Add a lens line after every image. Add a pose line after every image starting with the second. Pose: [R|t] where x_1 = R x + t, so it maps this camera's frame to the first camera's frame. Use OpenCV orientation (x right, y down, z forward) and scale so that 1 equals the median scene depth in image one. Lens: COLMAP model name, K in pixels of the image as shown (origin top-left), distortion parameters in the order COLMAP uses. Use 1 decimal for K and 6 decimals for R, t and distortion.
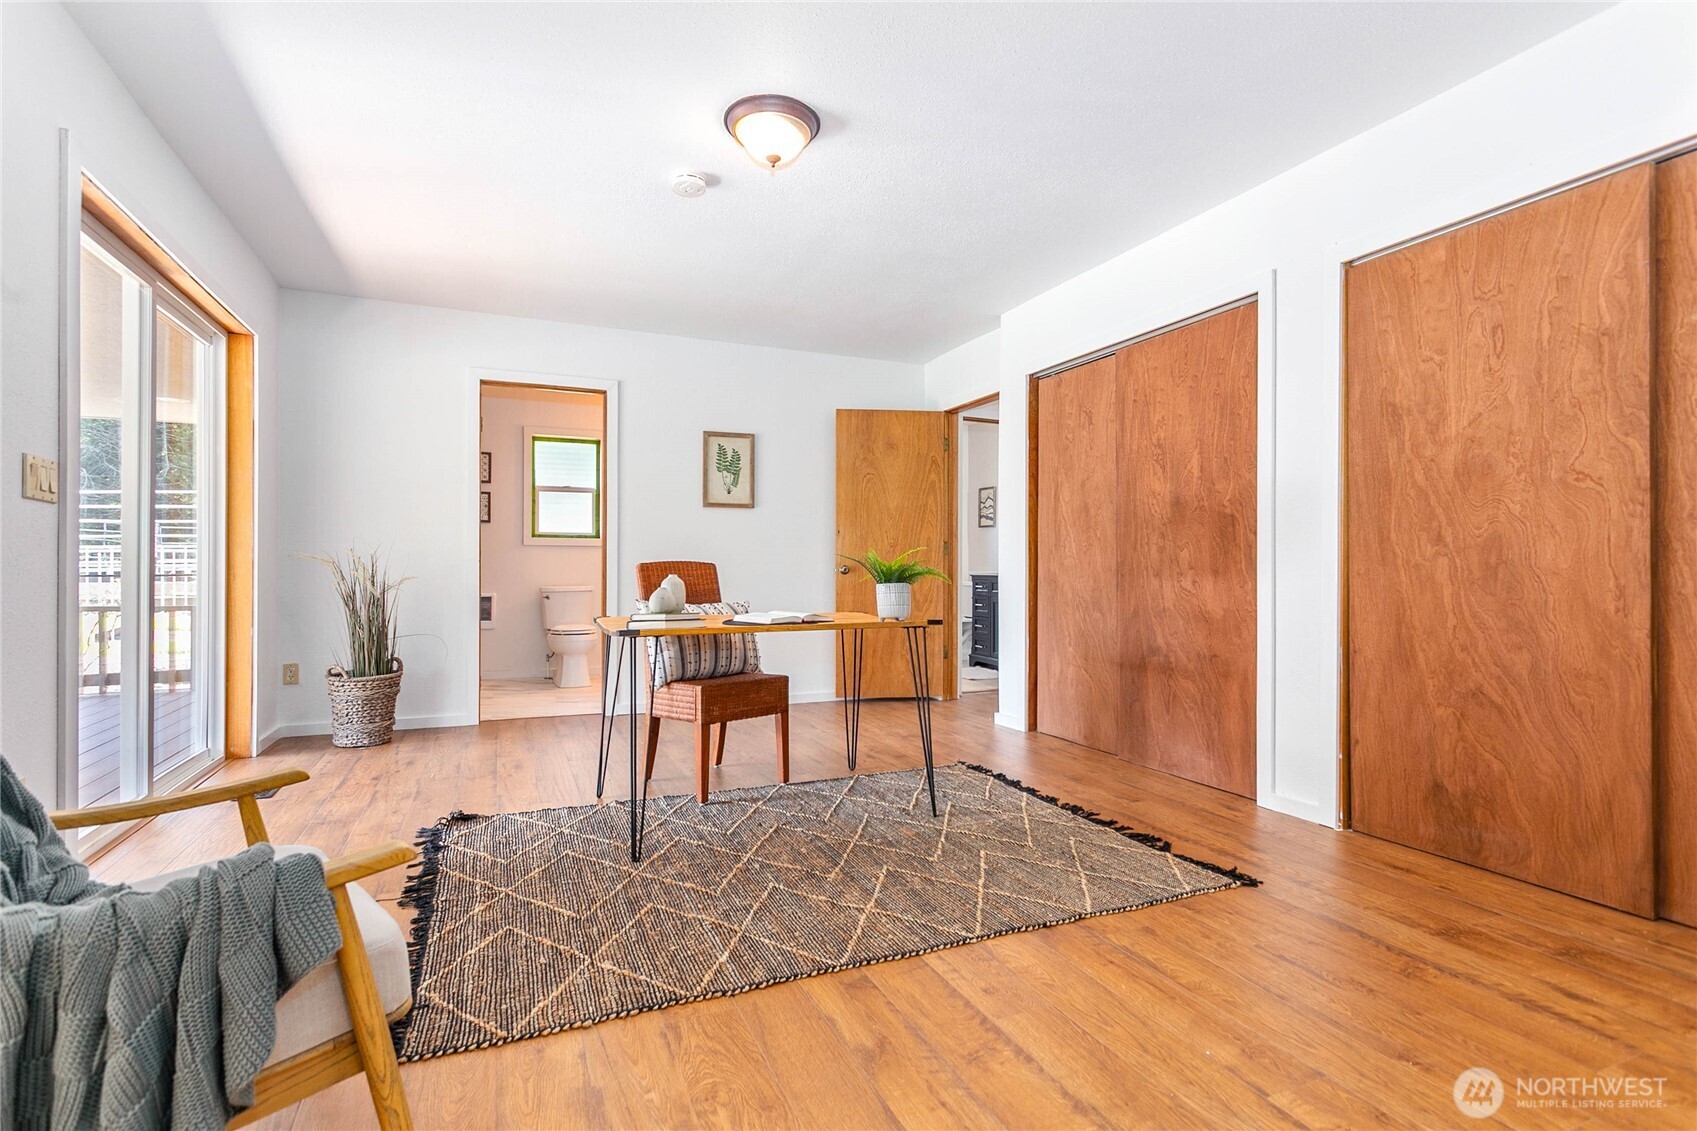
lens RADIAL K [[804.9, 0, 858.7], [0, 804.9, 568.8], [0, 0, 1]] dist [-0.001887, 0.003604]
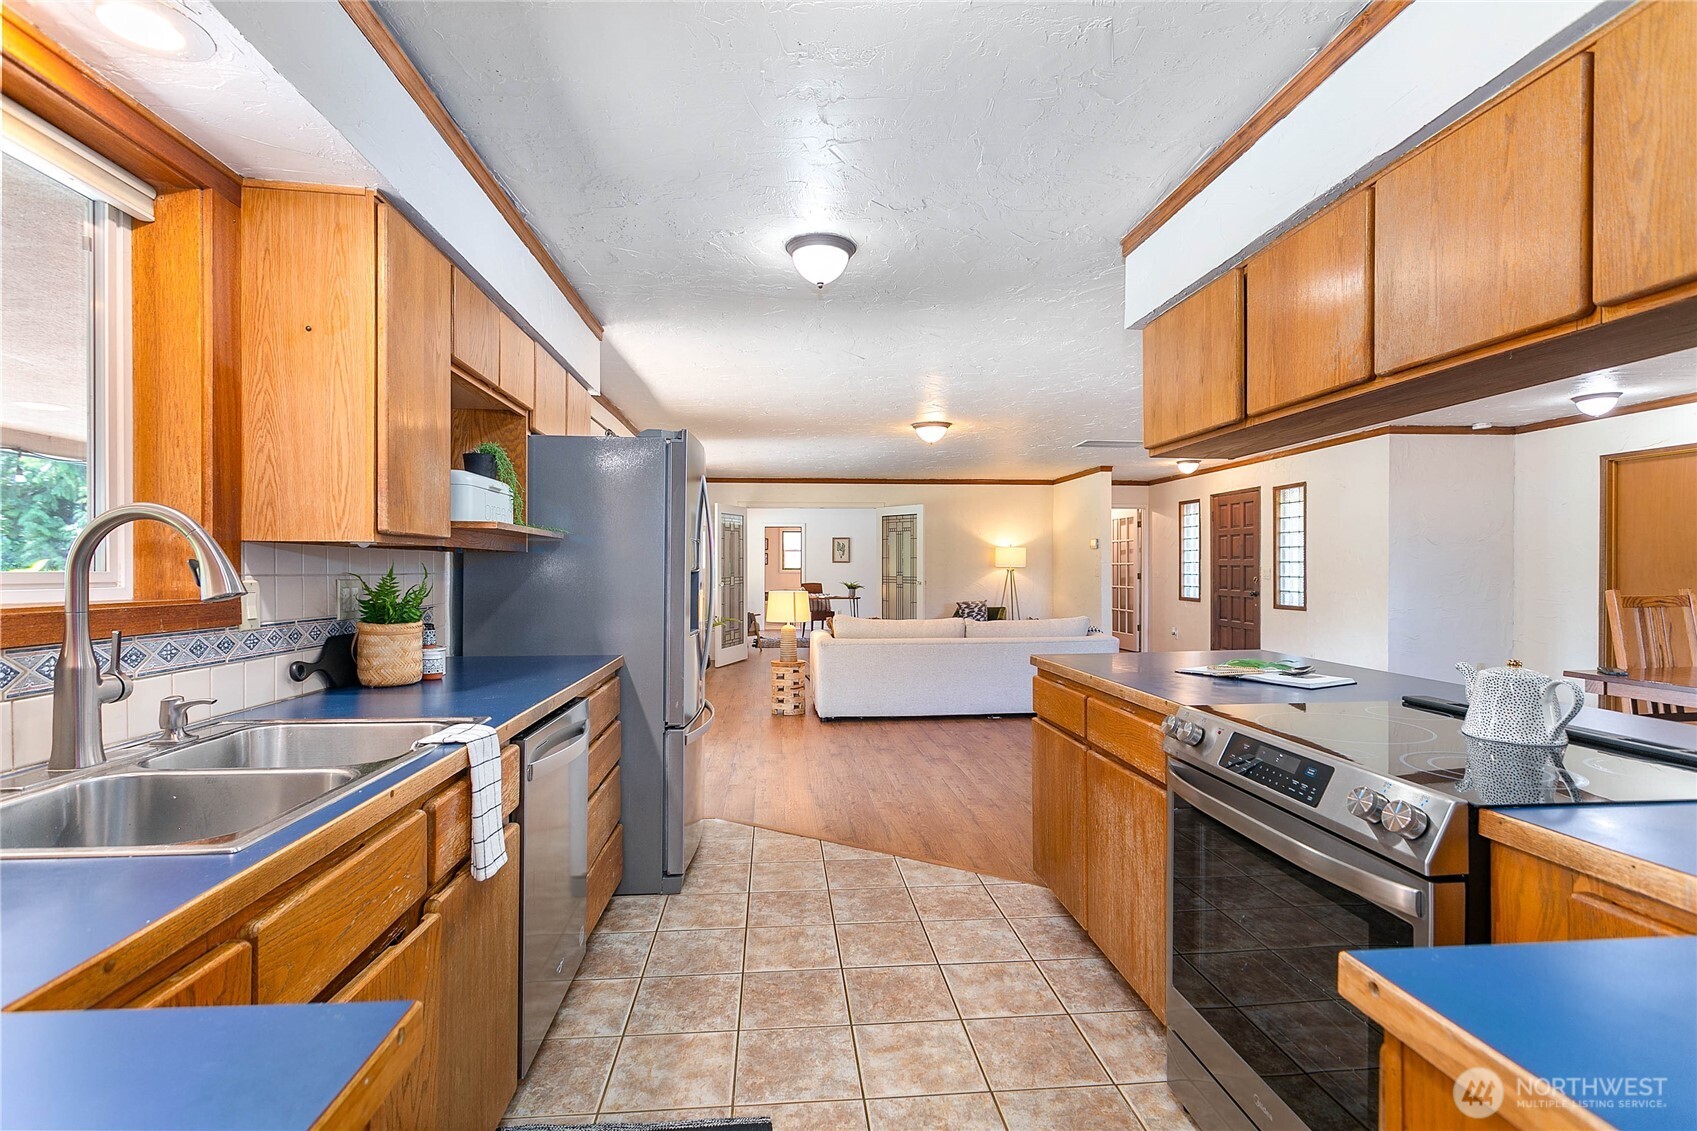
lens RADIAL K [[804.9, 0, 864.2], [0, 804.9, 570.4], [0, 0, 1]] dist [-0.001887, 0.003604]
pose [[0.951226, 0.000611, -0.308495, 1.205962], [0.000006, 0.999998, 0.001999, -0.075293], [0.308496, -0.001904, 0.951224, -2.602556]]
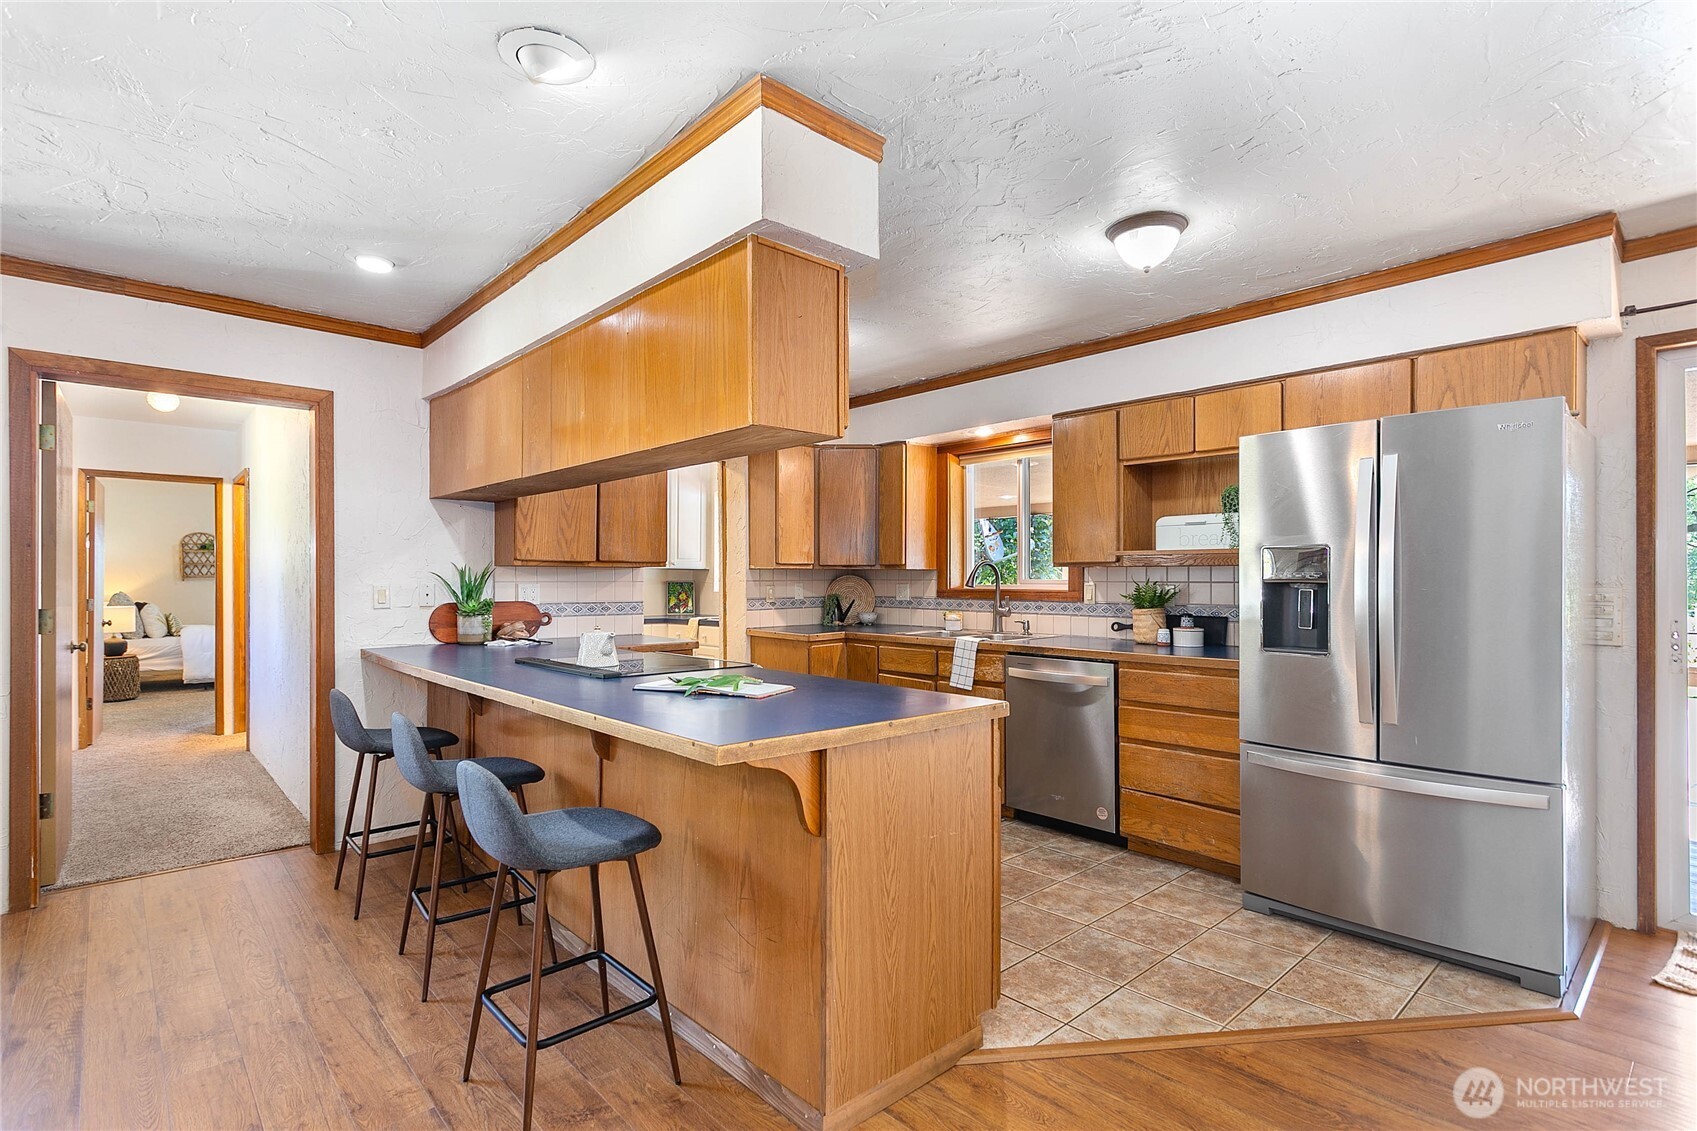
lens RADIAL K [[804.9, 0, 837.0], [0, 804.9, 579.6], [0, 0, 1]] dist [-0.001887, 0.003604]
pose [[-0.951411, 0.003339, -0.307906, 1.413670], [0.002449, 0.999992, 0.003277, -0.078712], [0.307915, 0.002364, -0.951411, -1.226887]]
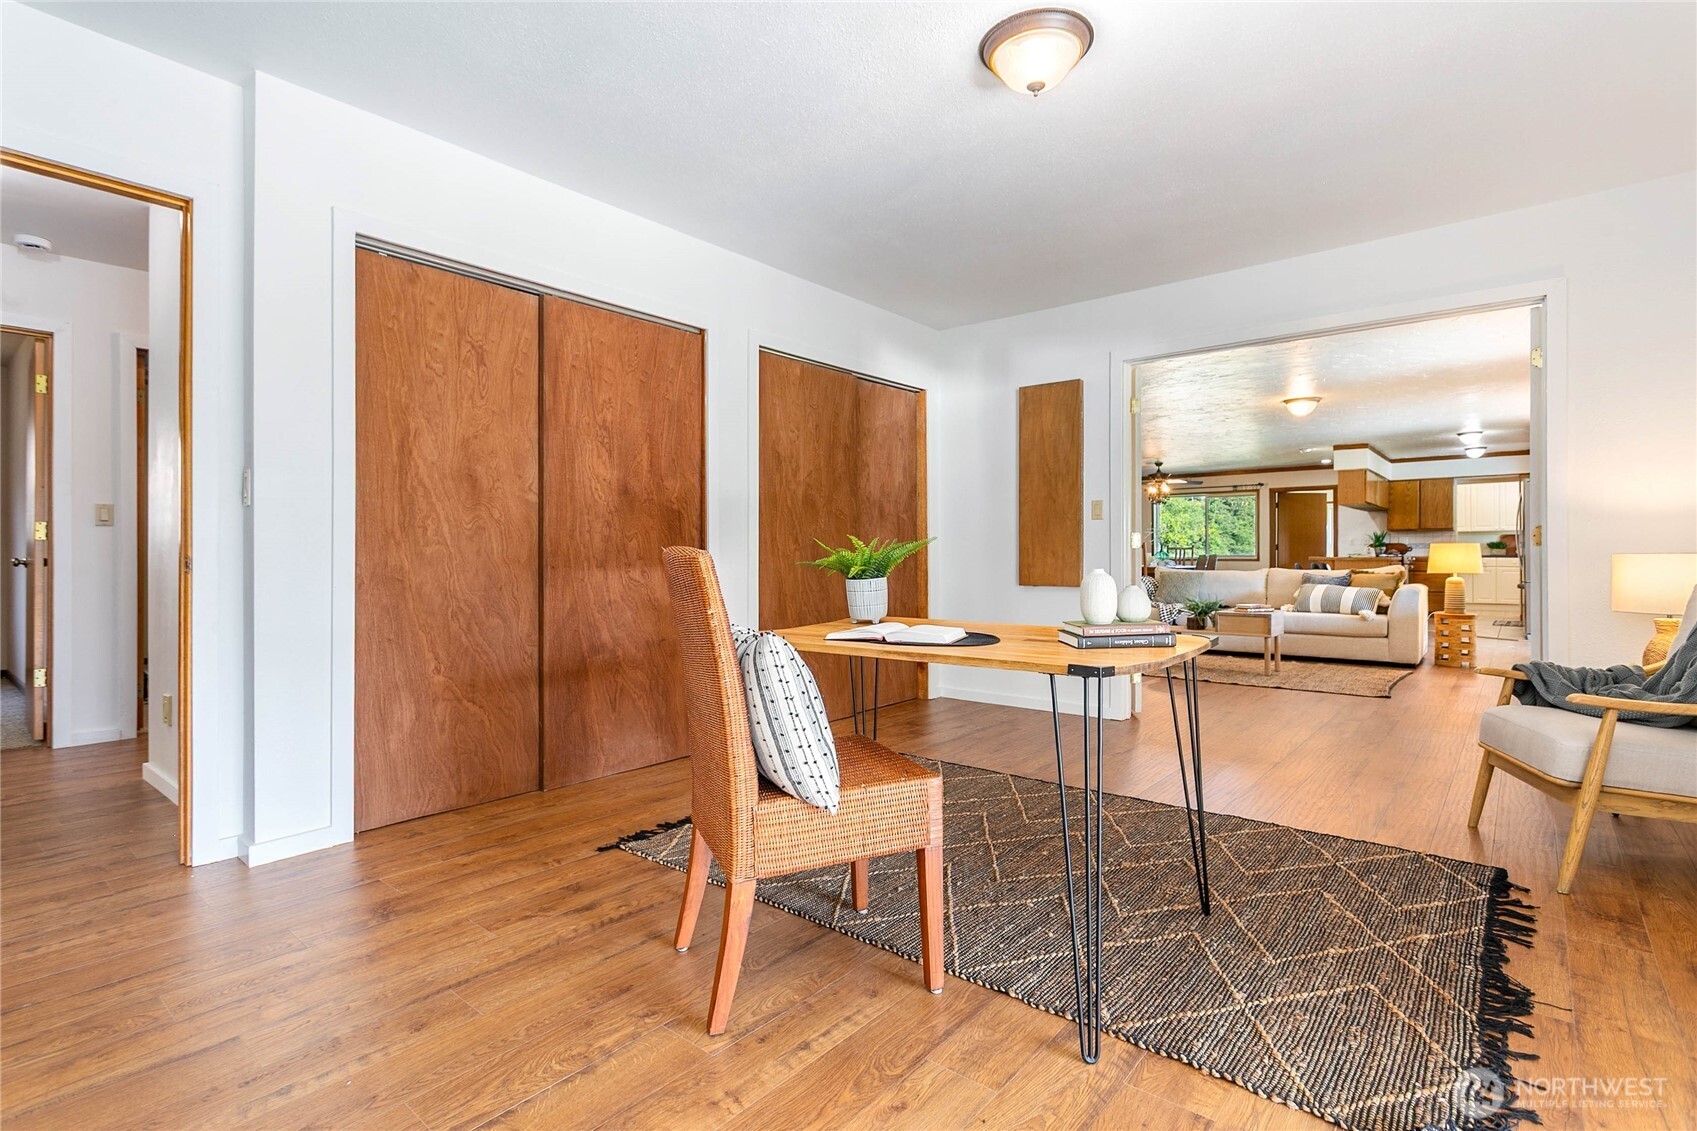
lens RADIAL K [[804.9, 0, 849.0], [0, 804.9, 554.7], [0, 0, 1]] dist [-0.001887, 0.003604]
pose [[-0.434140, 0.003939, 0.900837, -0.606807], [0.005849, 0.999982, -0.001554, -0.002553], [-0.900826, 0.004594, -0.434155, 1.186342]]
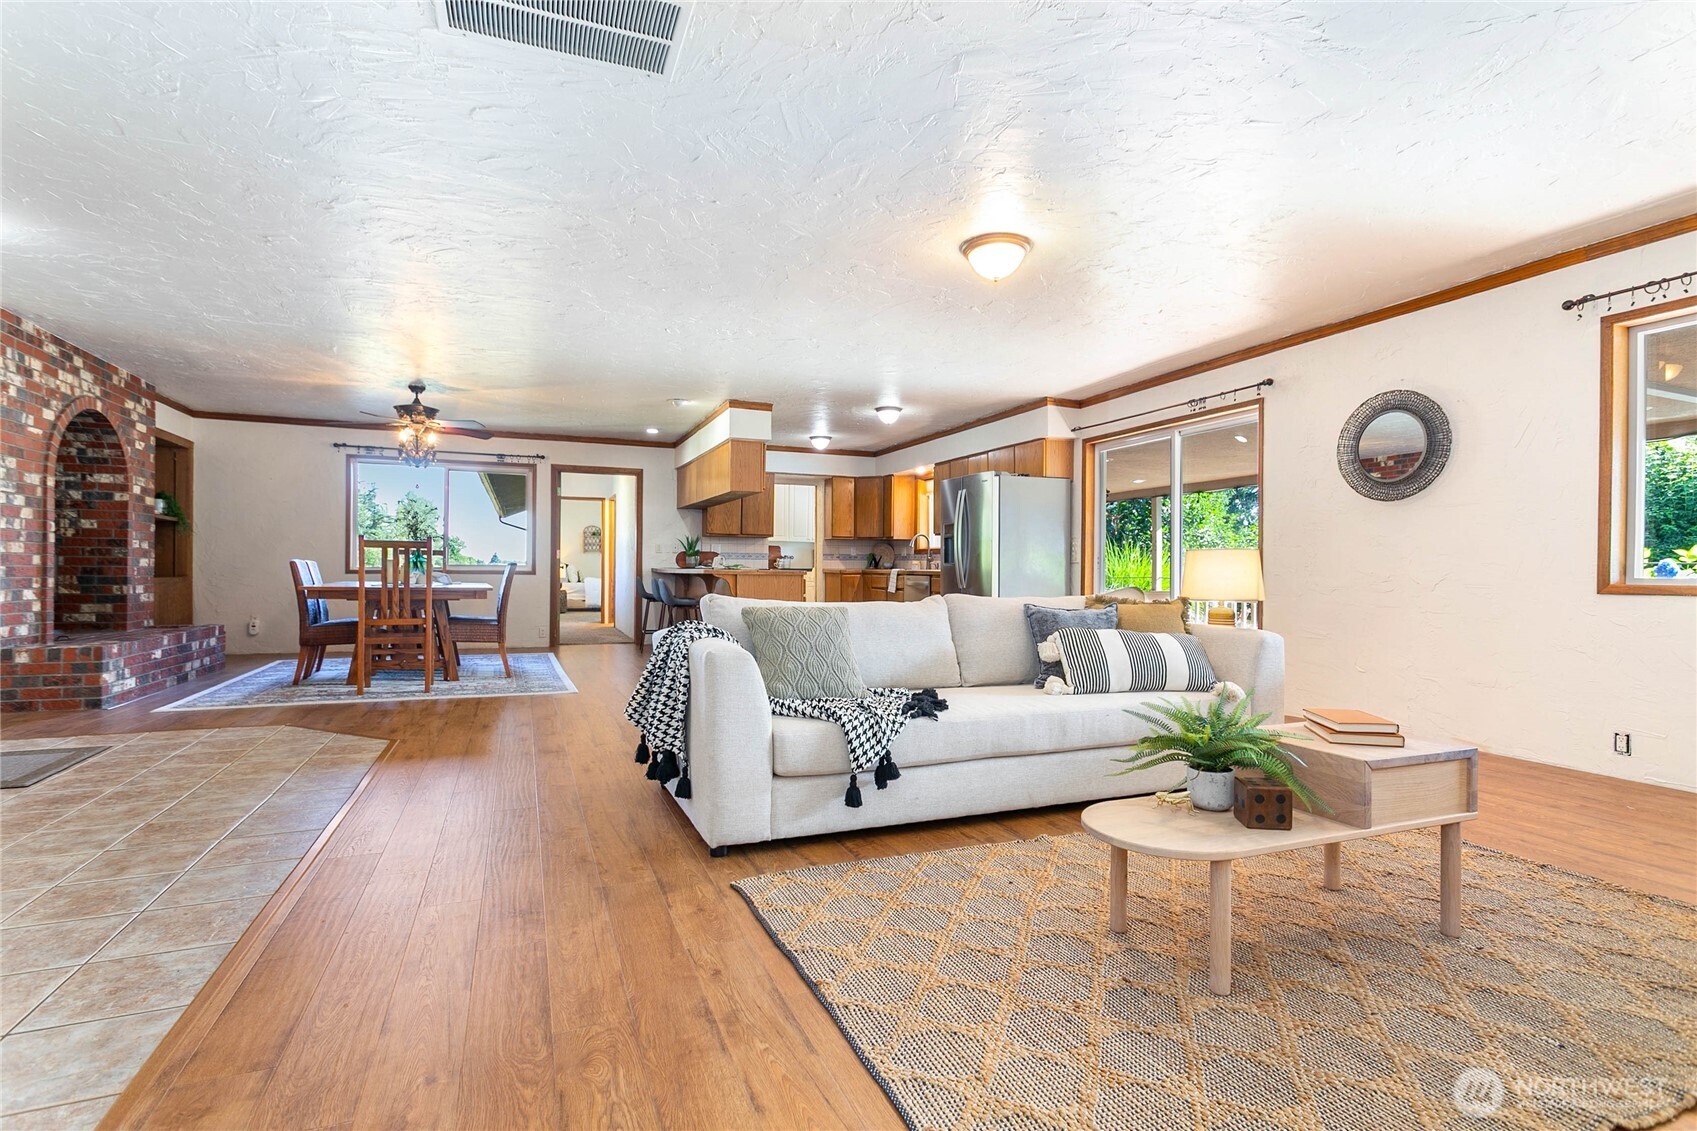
lens RADIAL K [[804.9, 0, 830.6], [0, 804.9, 573.9], [0, 0, 1]] dist [-0.001887, 0.003604]
pose [[-0.998306, -0.007264, 0.057721, 0.938736], [-0.006822, 0.999946, 0.007857, 0.005551], [-0.057775, 0.007450, -0.998302, 0.206209]]
